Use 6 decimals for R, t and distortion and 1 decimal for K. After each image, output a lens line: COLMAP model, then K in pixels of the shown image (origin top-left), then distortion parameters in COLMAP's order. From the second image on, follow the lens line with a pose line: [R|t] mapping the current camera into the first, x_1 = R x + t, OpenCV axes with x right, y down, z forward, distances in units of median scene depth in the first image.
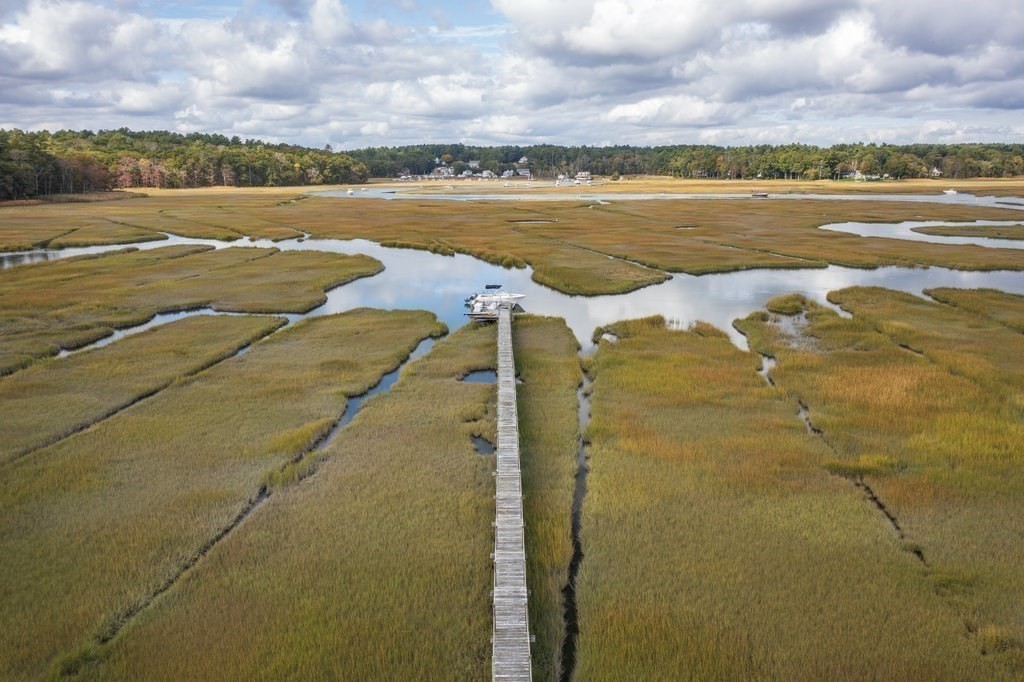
lens RADIAL K [[821.8, 0, 505.2], [0, 821.8, 344.5], [0, 0, 1]] dist [0.004307, 0.003603]
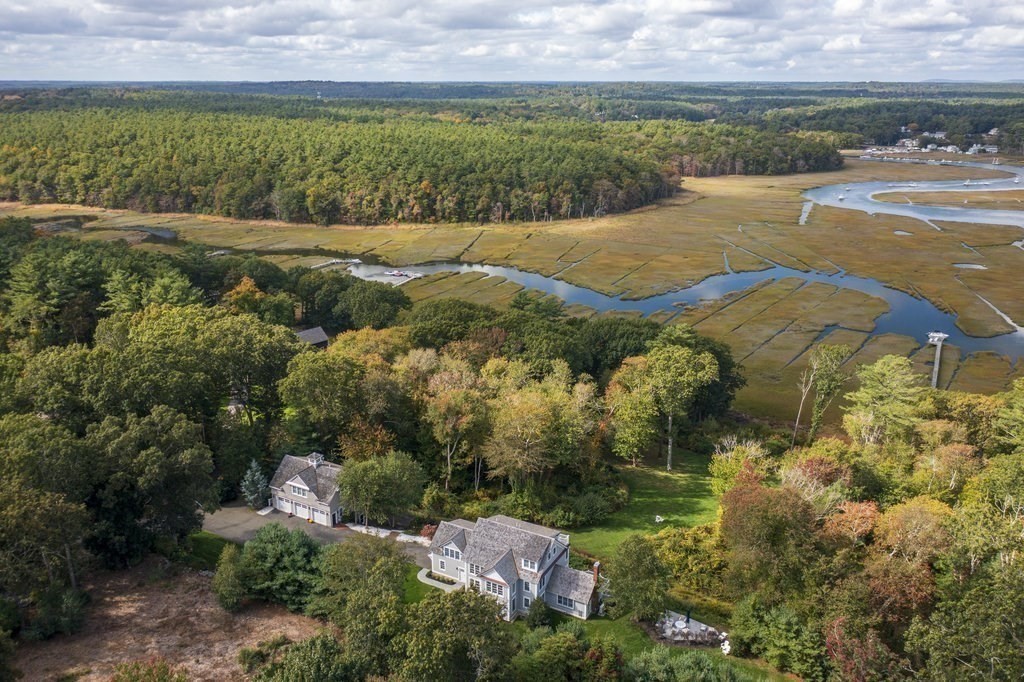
lens RADIAL K [[821.8, 0, 505.2], [0, 821.8, 344.5], [0, 0, 1]] dist [0.004307, 0.003603]
pose [[0.875801, 0.152595, -0.457917, -0.002047], [-0.106834, 0.986464, 0.124399, -0.037098], [0.470701, -0.060027, 0.880248, -0.391320]]
